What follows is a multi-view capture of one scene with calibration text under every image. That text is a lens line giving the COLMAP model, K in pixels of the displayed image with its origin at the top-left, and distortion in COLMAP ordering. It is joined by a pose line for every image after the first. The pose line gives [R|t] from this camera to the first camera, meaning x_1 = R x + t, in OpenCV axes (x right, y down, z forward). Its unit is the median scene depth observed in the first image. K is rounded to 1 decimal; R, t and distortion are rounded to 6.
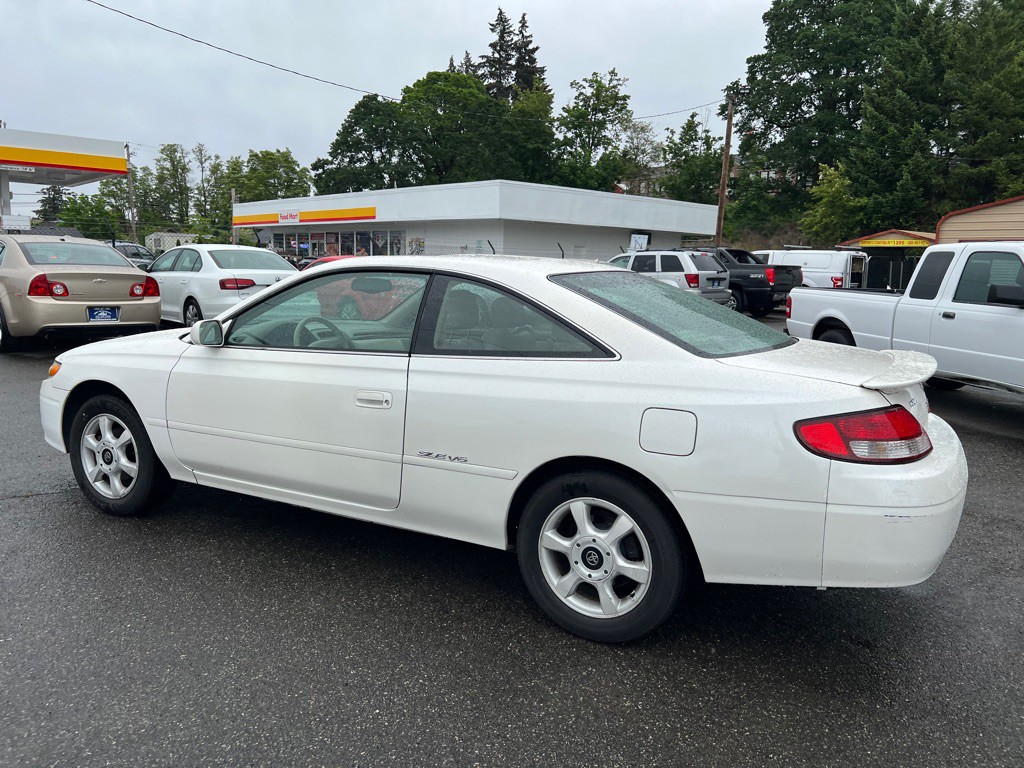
lens RADIAL K [[767.2, 0, 518.7], [0, 767.2, 382.7], [0, 0, 1]] dist [0.050301, -0.055709]
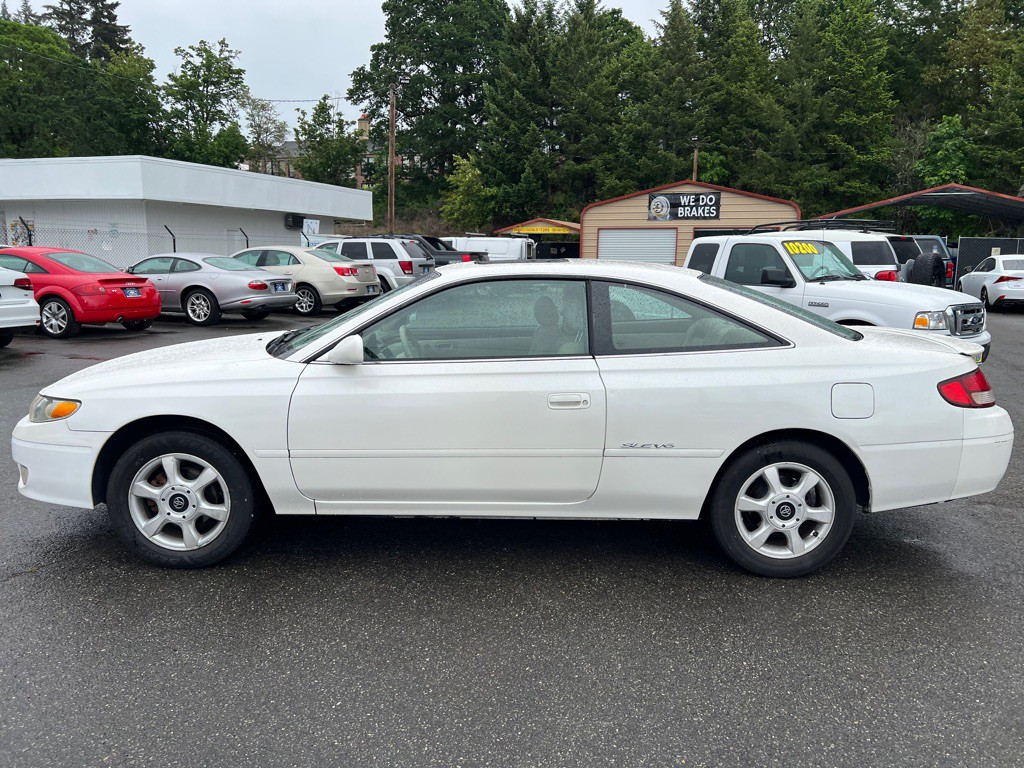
lens RADIAL K [[768.5, 0, 511.2], [0, 768.5, 384.0], [0, 0, 1]] dist [0.049662, -0.051310]
pose [[0.888485, -0.091141, 0.449763, -0.056588], [0.080825, 0.995837, 0.042133, -0.004091], [-0.451731, -0.001083, 0.892154, 0.006921]]
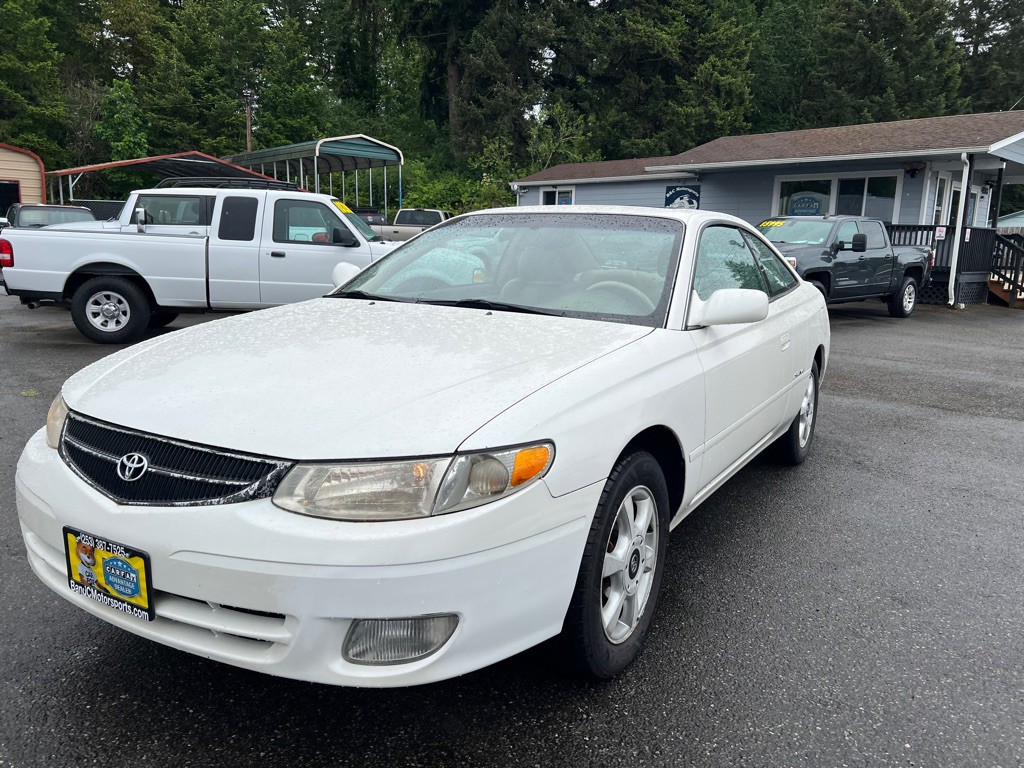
lens RADIAL K [[767.2, 0, 521.2], [0, 767.2, 382.0], [0, 0, 1]] dist [0.050301, -0.055709]
pose [[0.052061, -0.201523, 0.978099, -0.102514], [0.118569, 0.973747, 0.194315, -0.014411], [-0.991580, 0.105856, 0.074589, 0.100345]]
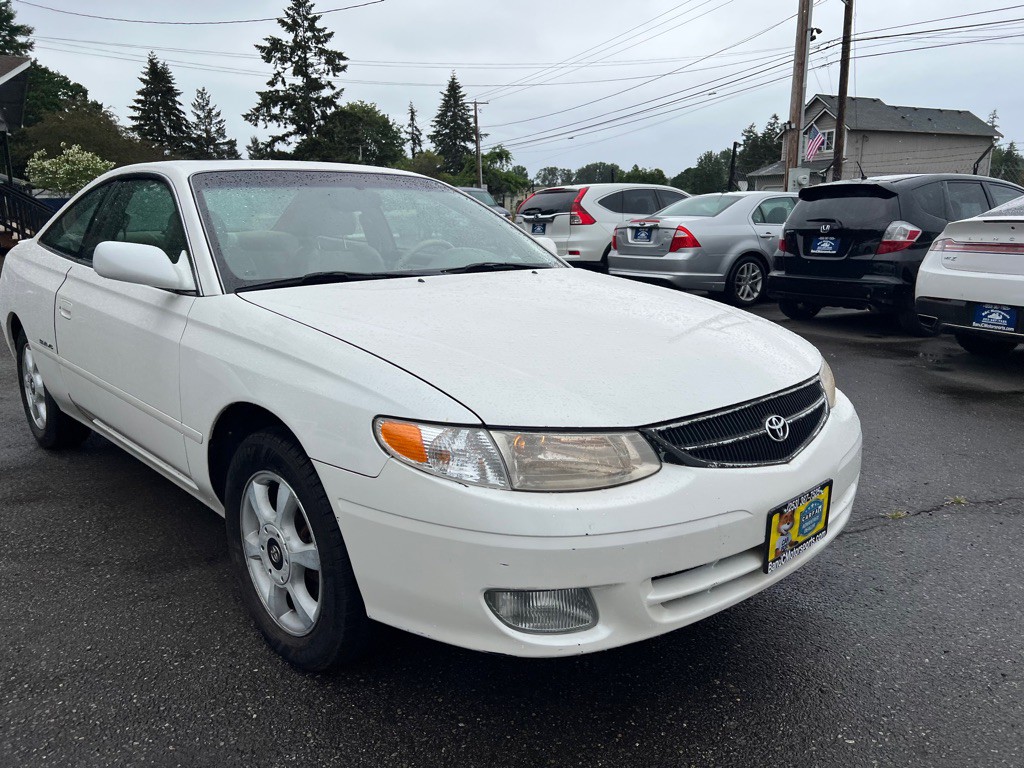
lens RADIAL K [[767.2, 0, 519.5], [0, 767.2, 385.0], [0, 0, 1]] dist [0.050301, -0.055709]
pose [[-0.943857, -0.100448, 0.314713, -0.061799], [0.022237, 0.931174, 0.363896, -0.023459], [-0.329605, 0.350464, -0.876662, 0.170439]]
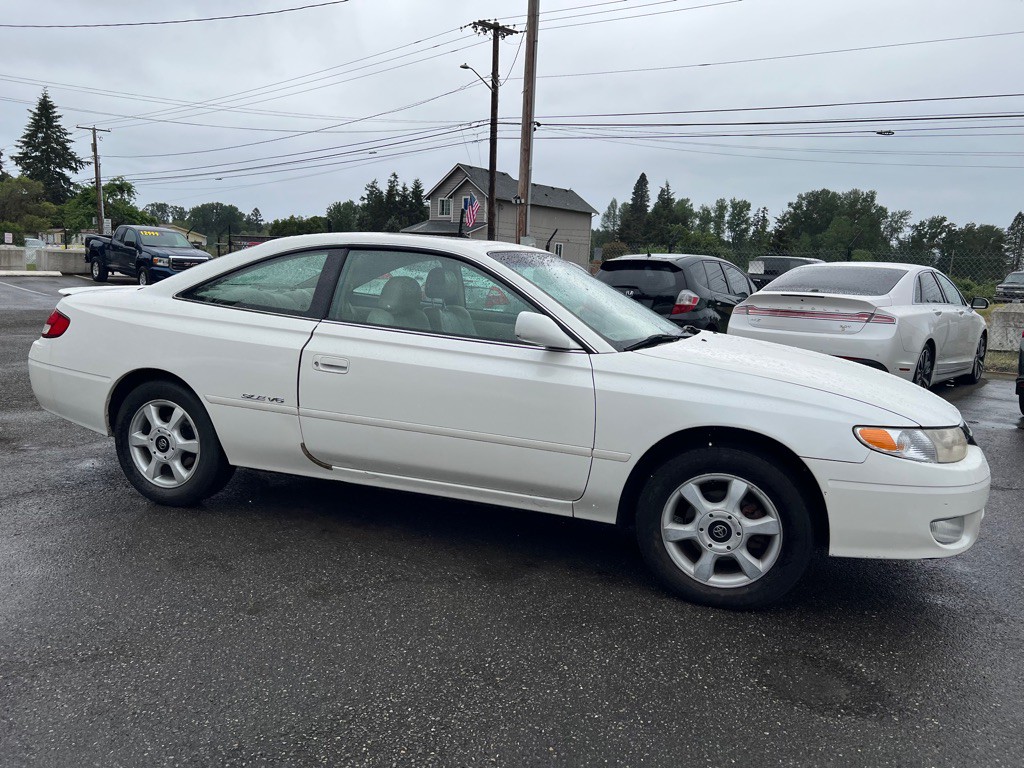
lens RADIAL K [[767.2, 0, 511.6], [0, 767.2, 386.9], [0, 0, 1]] dist [0.050301, -0.055709]
pose [[-0.988974, -0.054438, -0.137723, -0.002653], [-0.093215, 0.951474, 0.293272, -0.027473], [0.115075, 0.302876, -0.946057, 0.197143]]
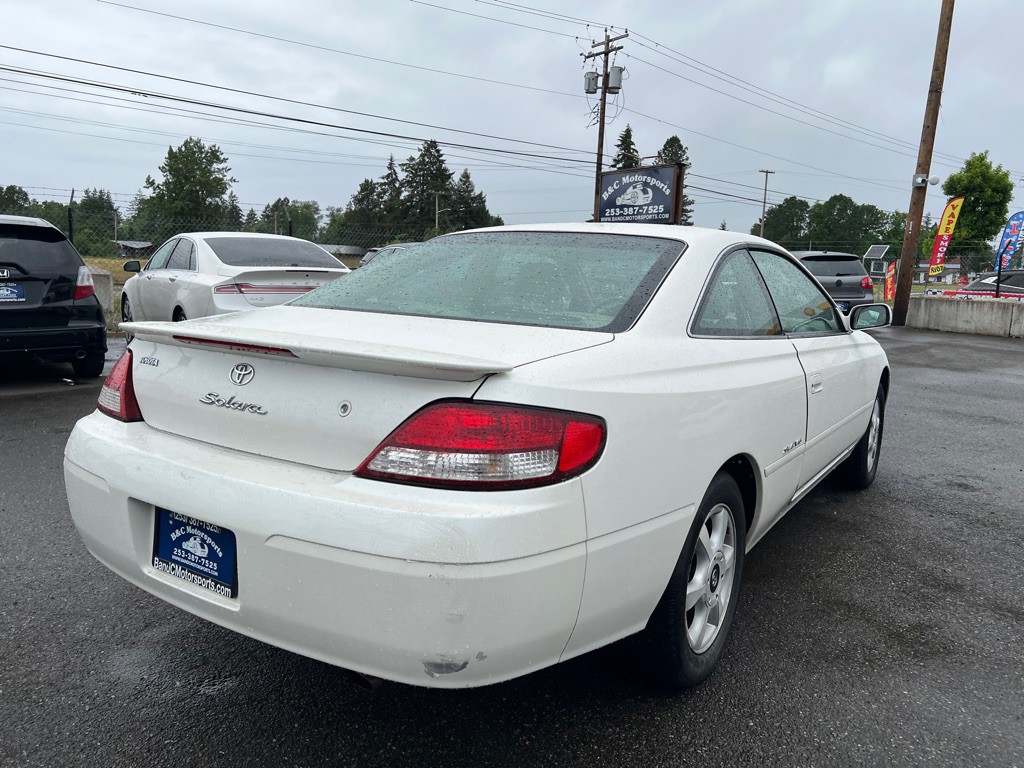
lens RADIAL K [[767.2, 0, 523.8], [0, 767.2, 386.2], [0, 0, 1]] dist [0.050301, -0.055709]
pose [[-0.098840, 0.118495, -0.988023, 0.081489], [-0.183114, 0.973764, 0.135103, -0.008191], [0.978110, 0.194275, -0.074549, 0.093506]]
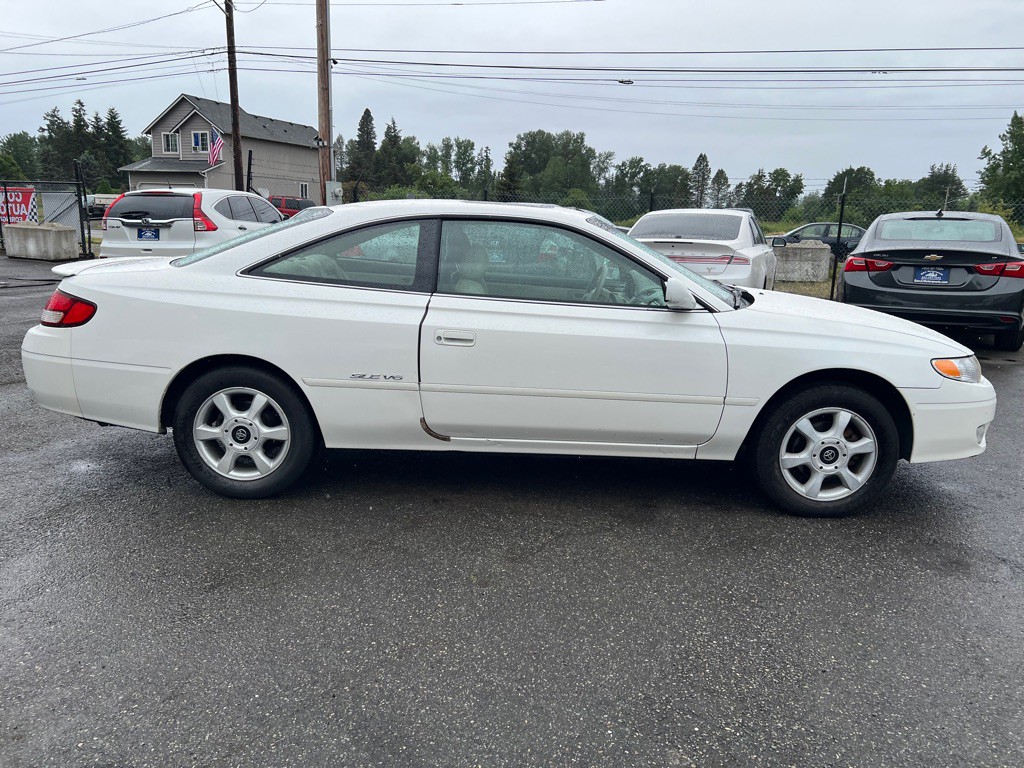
lens RADIAL K [[767.2, 0, 507.0], [0, 767.2, 384.8], [0, 0, 1]] dist [0.050301, -0.055709]
pose [[-0.891695, 0.041669, -0.450714, 0.038158], [-0.121280, 0.937349, 0.326600, -0.026679], [0.436086, 0.345890, -0.830776, 0.188932]]
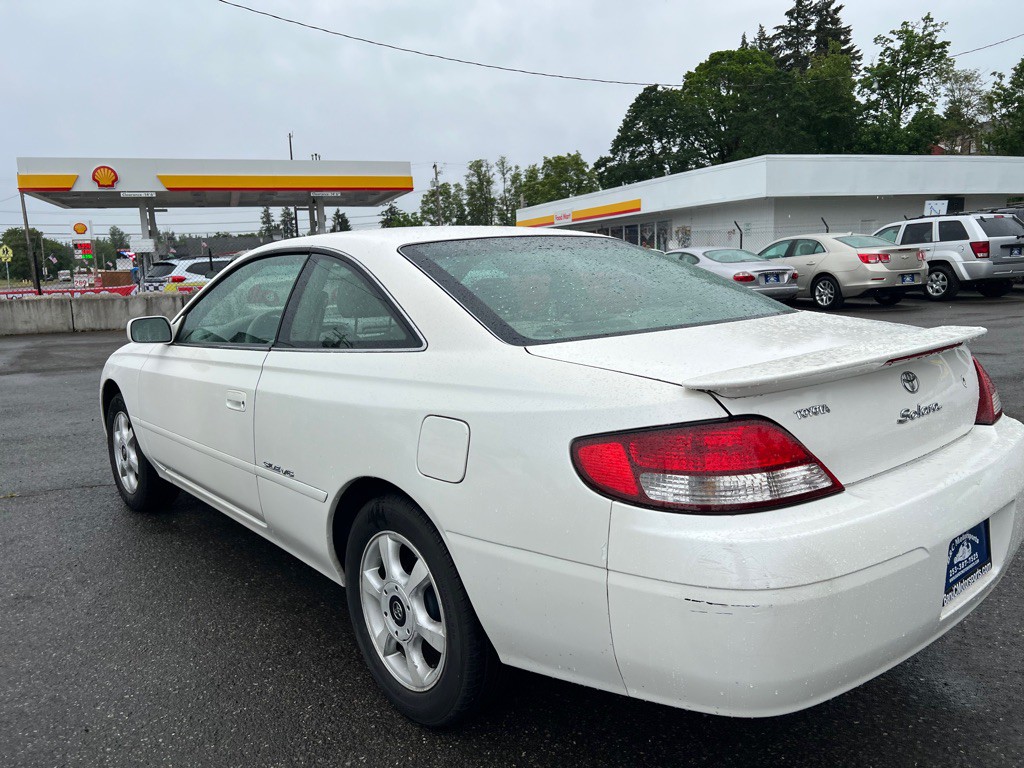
lens RADIAL K [[767.2, 0, 519.1], [0, 767.2, 386.7], [0, 0, 1]] dist [0.050301, -0.055709]
pose [[0.928751, -0.002392, -0.370697, 0.033787], [0.007238, 0.999906, 0.011684, -0.000149], [0.370634, -0.013535, 0.928680, 0.023066]]
